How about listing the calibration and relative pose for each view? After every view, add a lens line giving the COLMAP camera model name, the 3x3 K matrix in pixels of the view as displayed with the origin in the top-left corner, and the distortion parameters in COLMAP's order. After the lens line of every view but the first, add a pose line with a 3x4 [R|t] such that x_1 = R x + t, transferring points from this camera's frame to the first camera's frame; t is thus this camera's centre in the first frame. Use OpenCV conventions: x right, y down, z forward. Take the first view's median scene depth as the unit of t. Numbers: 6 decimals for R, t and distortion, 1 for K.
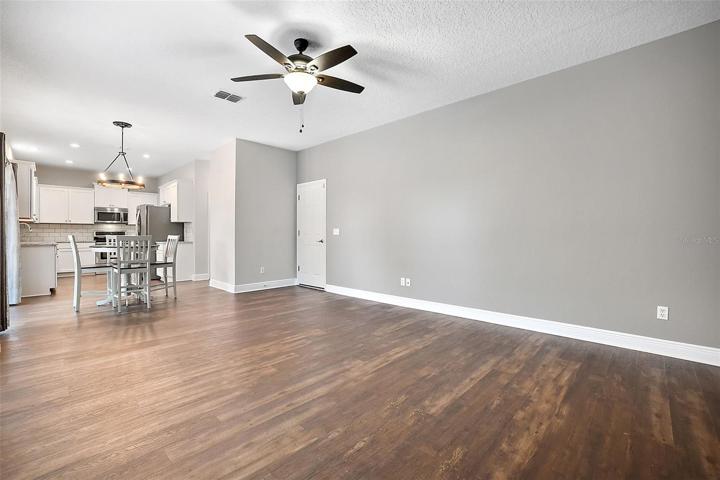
lens RADIAL K [[312.7, 0, 360.5], [0, 312.7, 238.3], [0, 0, 1]] dist [-0.032345, 0.001459]
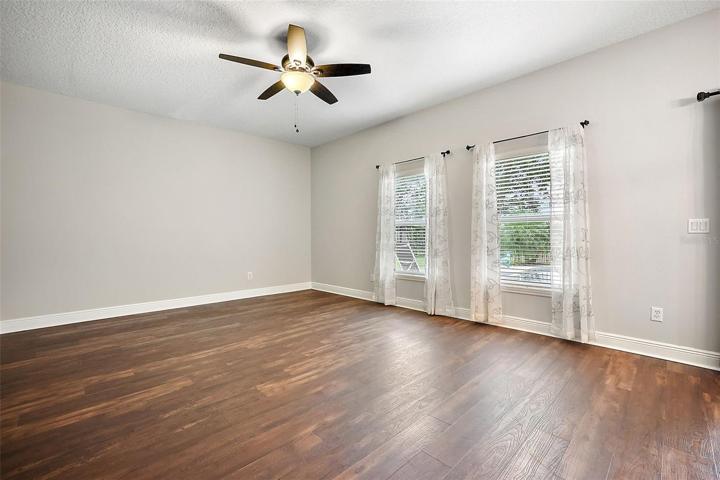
lens RADIAL K [[312.7, 0, 356.5], [0, 312.7, 233.9], [0, 0, 1]] dist [-0.032345, 0.001459]
pose [[-0.998505, 0.007428, 0.054147, -0.426888], [0.007894, 0.999934, 0.008401, -0.024750], [-0.054081, 0.008816, -0.998498, 1.960371]]
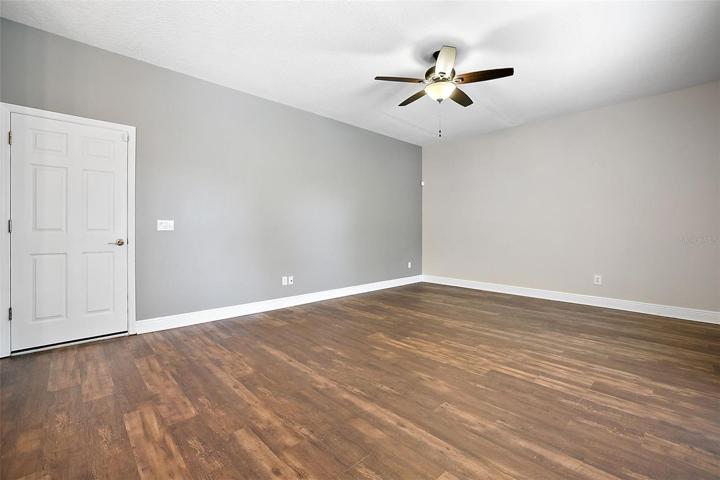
lens RADIAL K [[312.7, 0, 353.8], [0, 312.7, 233.7], [0, 0, 1]] dist [-0.032345, 0.001459]
pose [[0.056768, -0.013018, 0.998302, -1.289291], [0.006685, 0.999898, 0.012659, -0.019585], [-0.998365, 0.005955, 0.056850, 1.228318]]
